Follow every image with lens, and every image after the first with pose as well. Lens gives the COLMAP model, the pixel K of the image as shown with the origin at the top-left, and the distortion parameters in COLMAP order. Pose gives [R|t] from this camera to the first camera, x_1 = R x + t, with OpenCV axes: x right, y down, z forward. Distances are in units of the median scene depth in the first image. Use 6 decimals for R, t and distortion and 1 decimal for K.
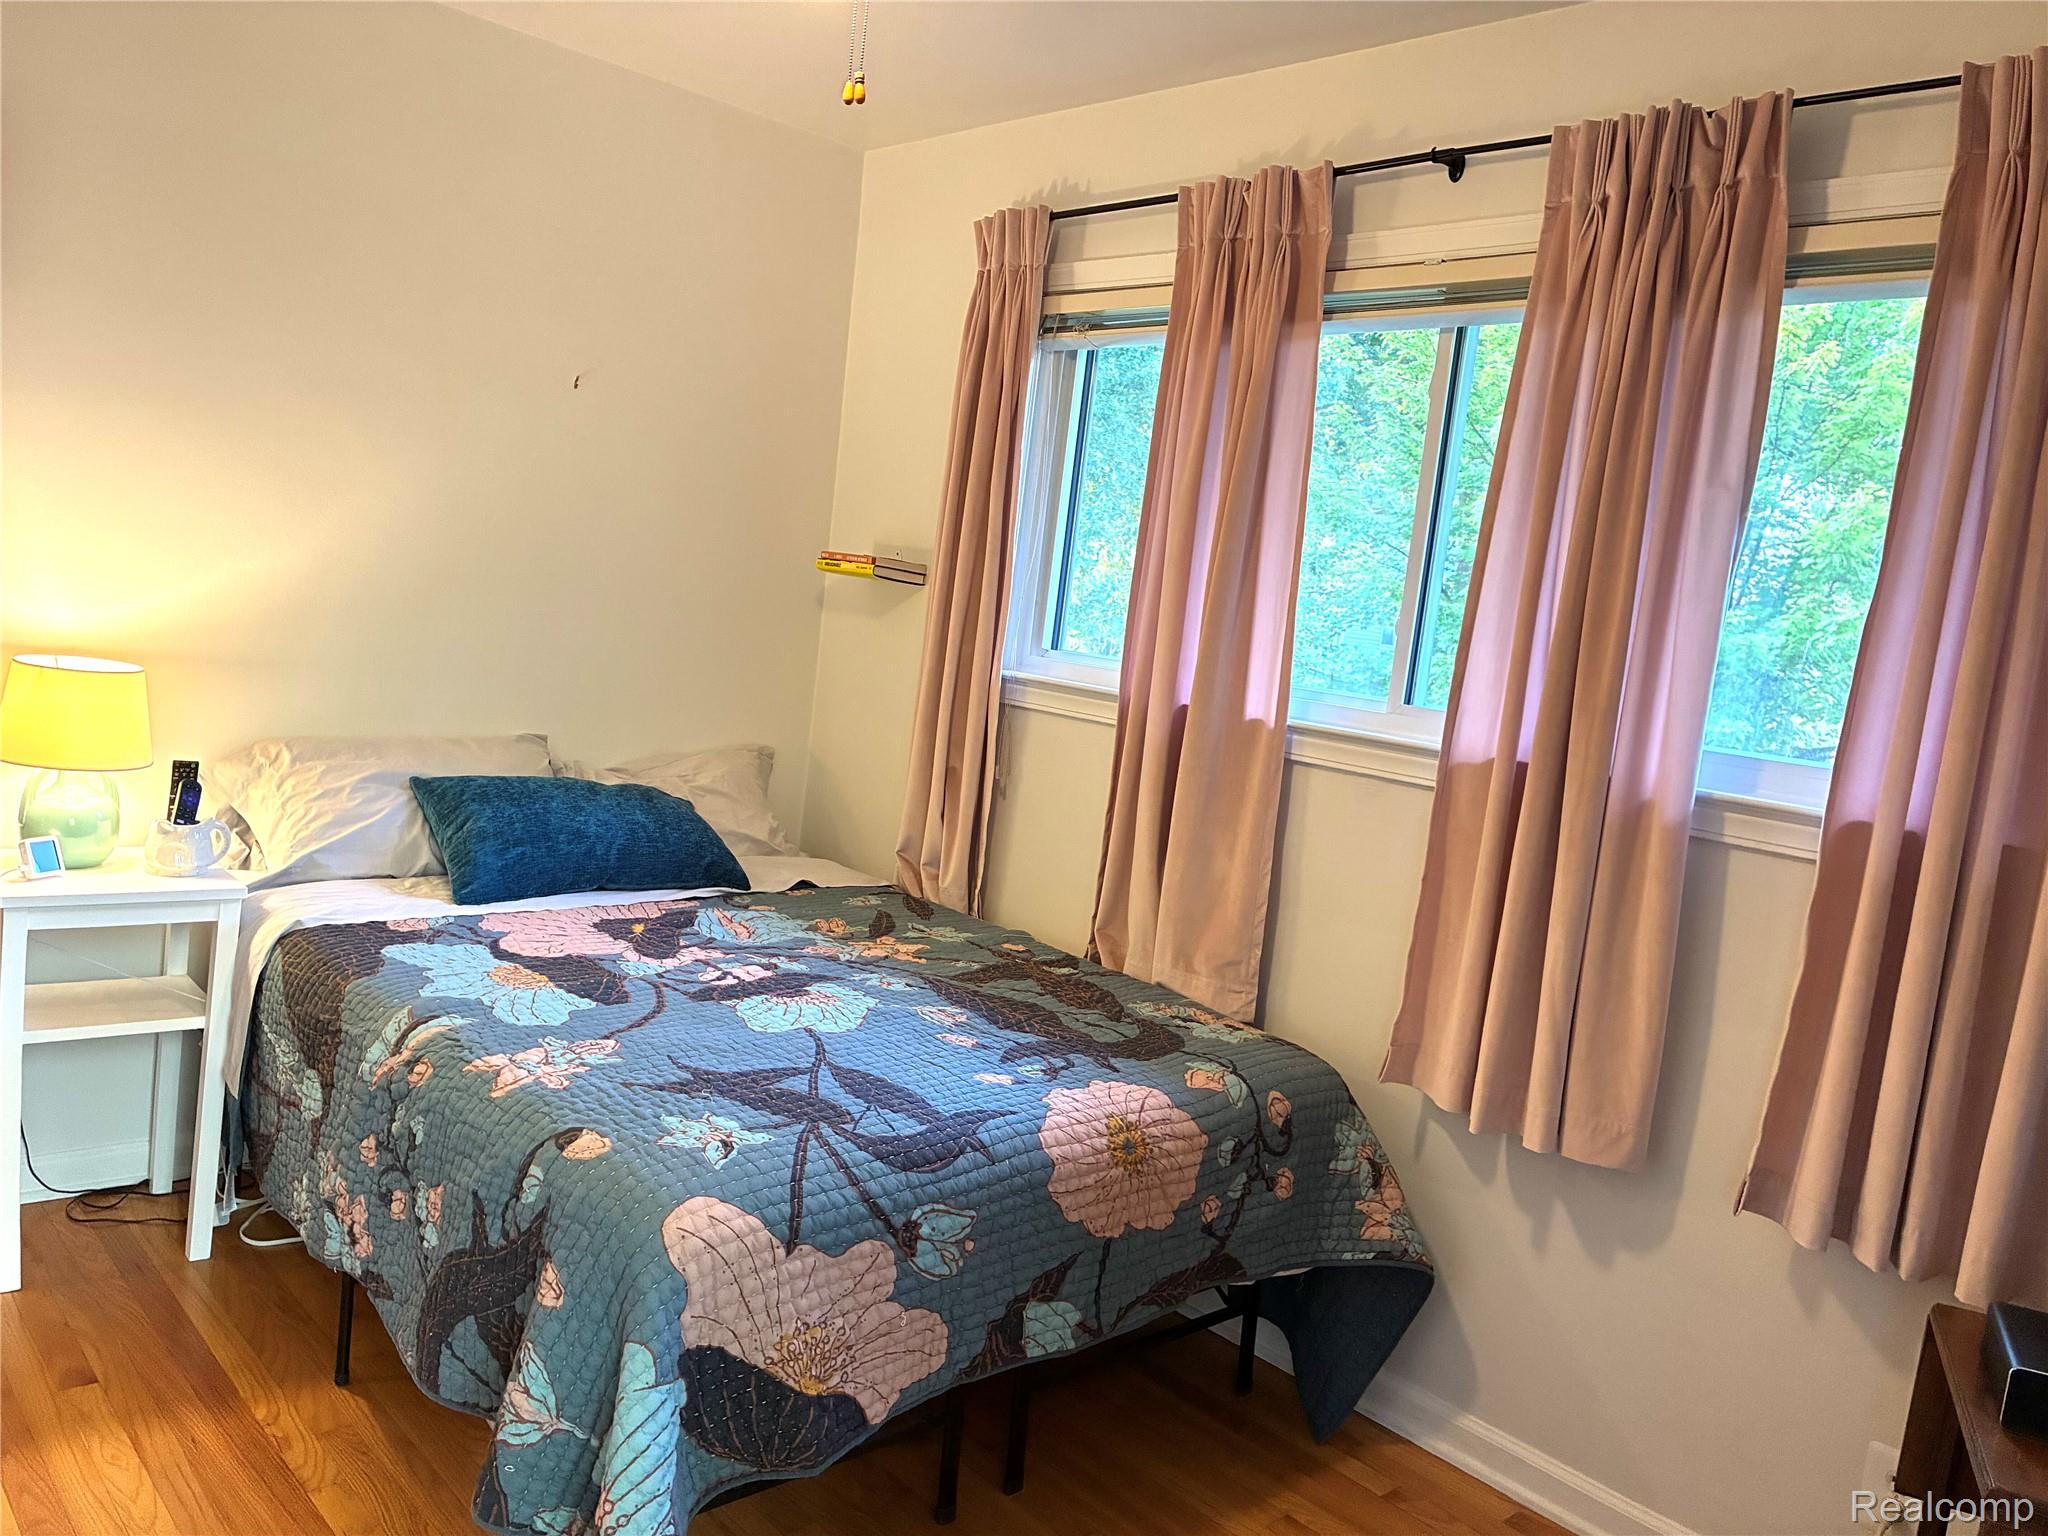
lens RADIAL K [[1544.7, 0, 1025.0], [0, 1544.7, 762.4], [0, 0, 1]] dist [0.028525, -0.039118]
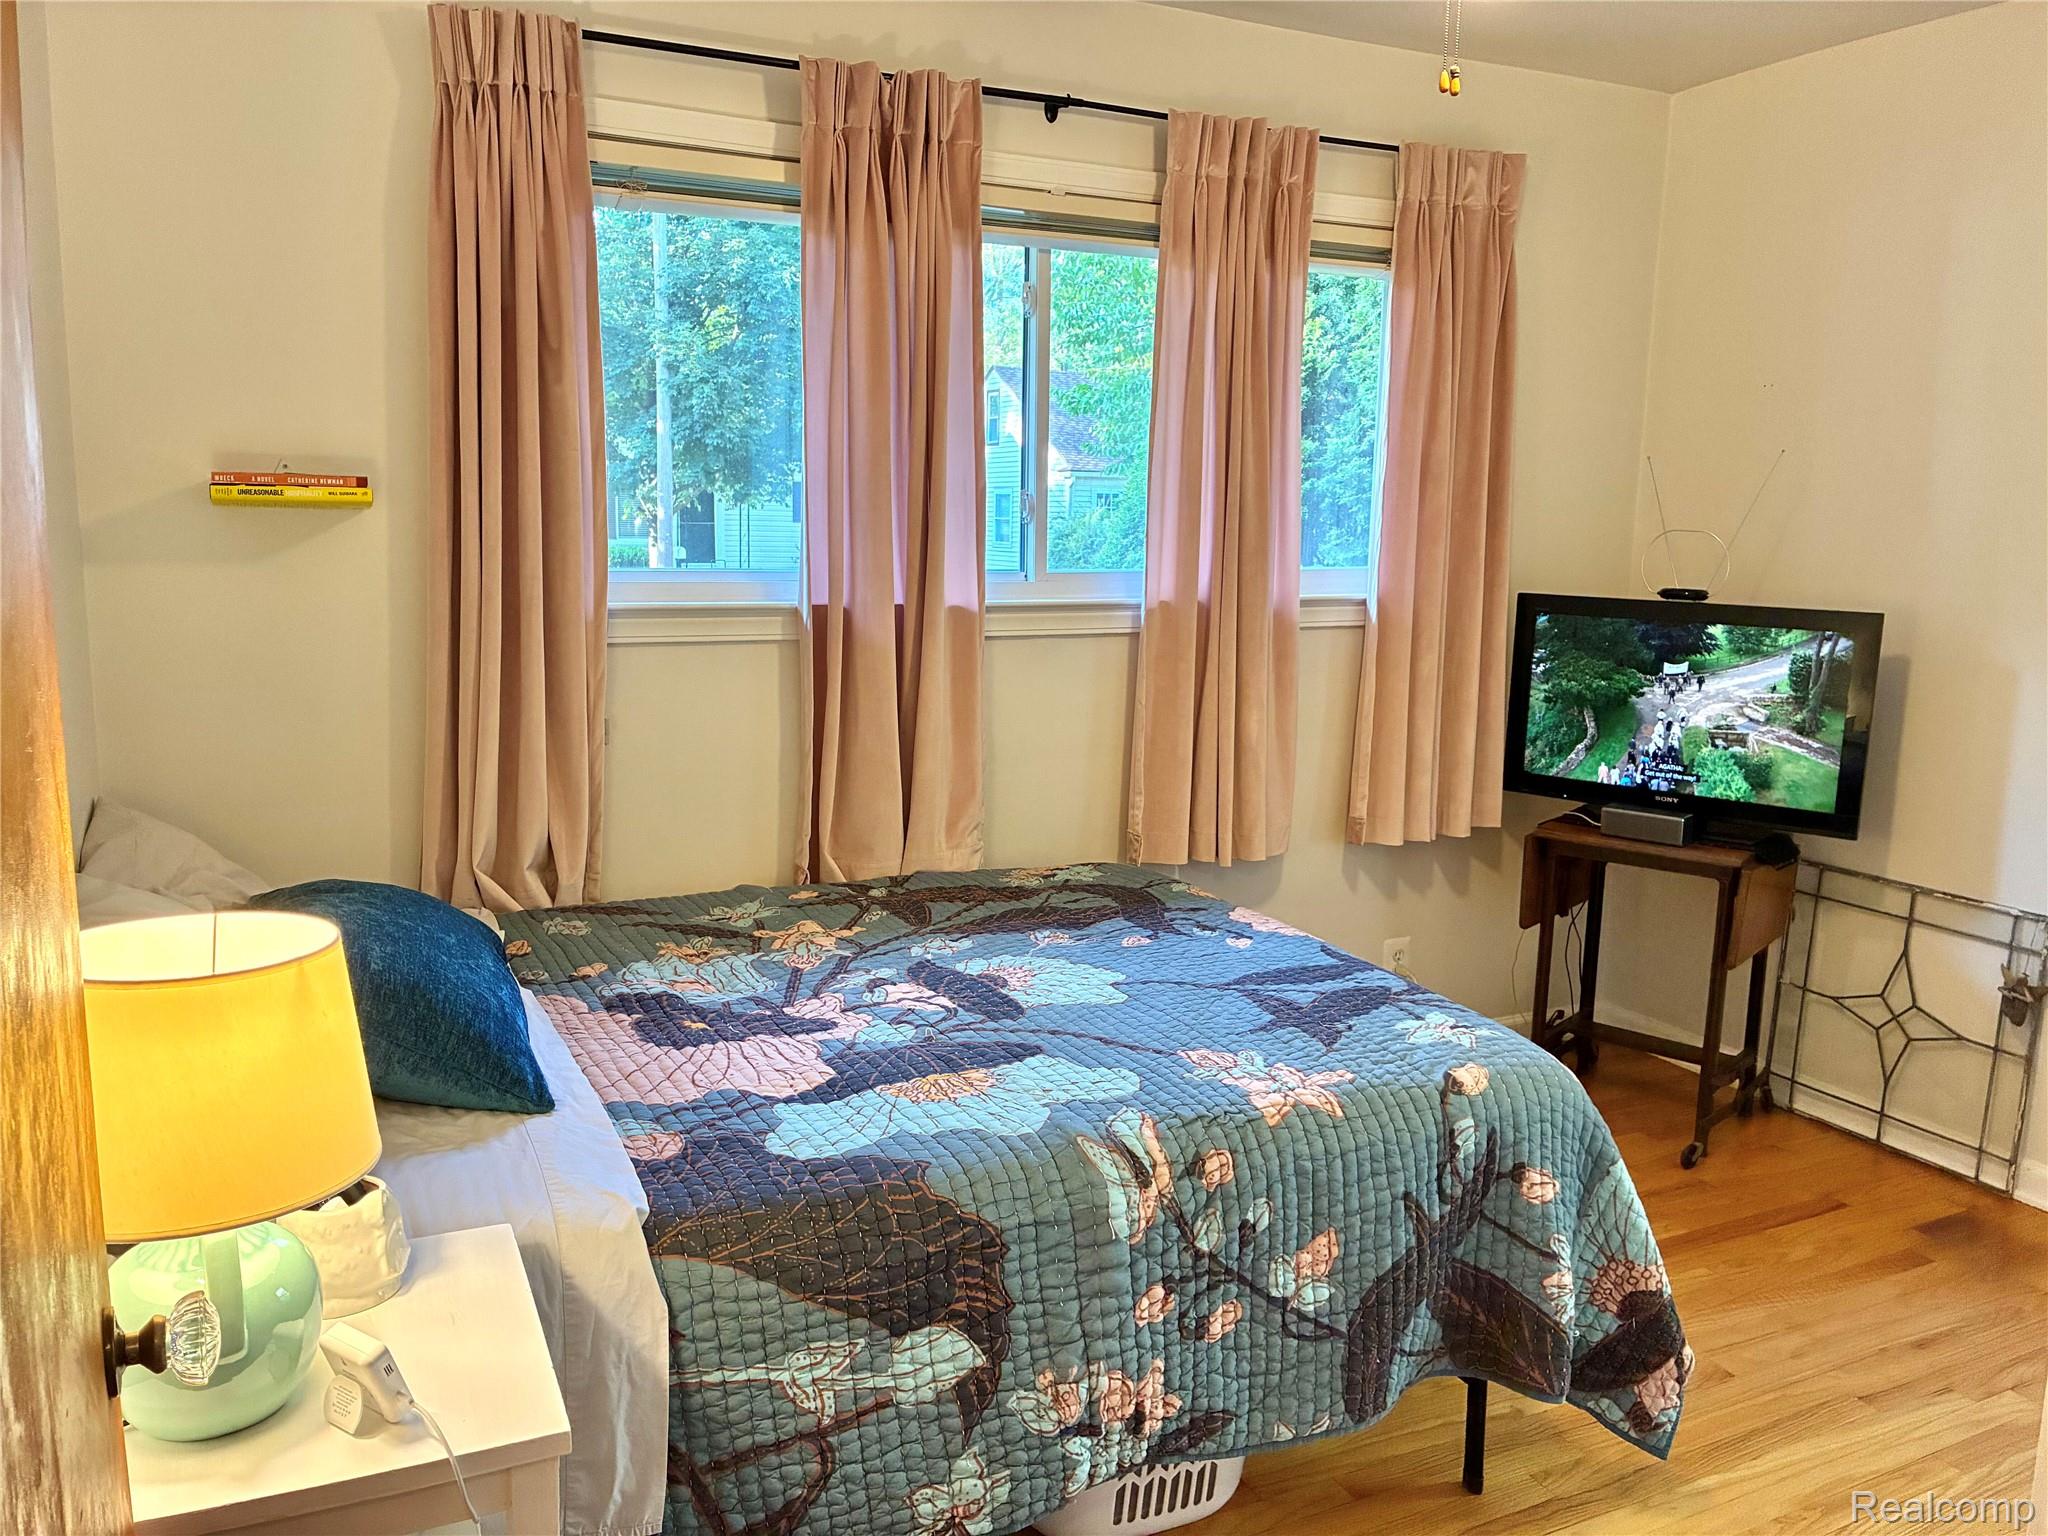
lens RADIAL K [[1544.7, 0, 1022.4], [0, 1544.7, 769.7], [0, 0, 1]] dist [0.028525, -0.039118]
pose [[0.278018, -0.266092, 0.922985, -0.938926], [0.118800, 0.963014, 0.241847, -0.187452], [-0.953201, 0.042413, 0.299347, 0.686081]]
